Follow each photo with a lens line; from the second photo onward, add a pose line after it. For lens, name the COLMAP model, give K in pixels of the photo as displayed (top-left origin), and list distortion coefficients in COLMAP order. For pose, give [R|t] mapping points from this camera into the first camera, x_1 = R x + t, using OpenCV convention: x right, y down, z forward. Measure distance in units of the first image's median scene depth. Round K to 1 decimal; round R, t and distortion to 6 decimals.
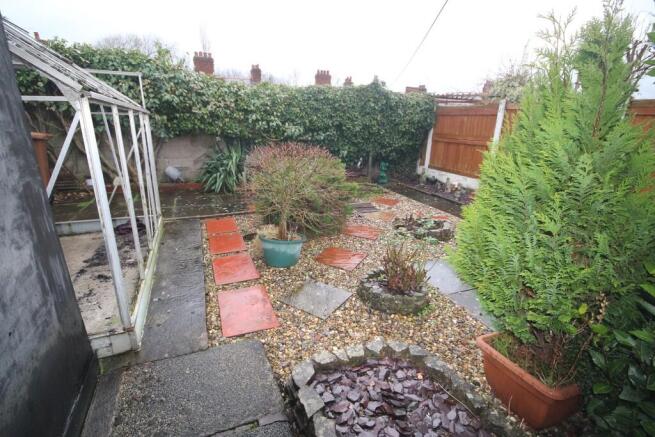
lens RADIAL K [[318.8, 0, 330.2], [0, 318.8, 220.8], [0, 0, 1]] dist [0.001788, -0.009088]
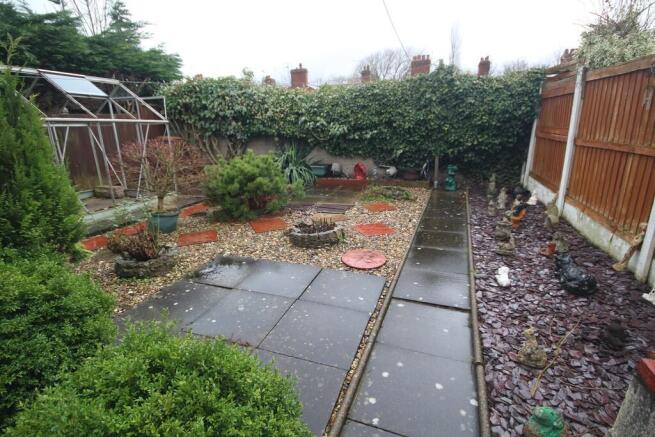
lens RADIAL K [[318.8, 0, 330.2], [0, 318.8, 220.8], [0, 0, 1]] dist [0.001788, -0.009088]
pose [[0.722808, 0.158421, -0.672646, 0.607947], [-0.158748, 0.985402, 0.061495, -0.054351], [0.672569, 0.062332, 0.737405, 0.249445]]
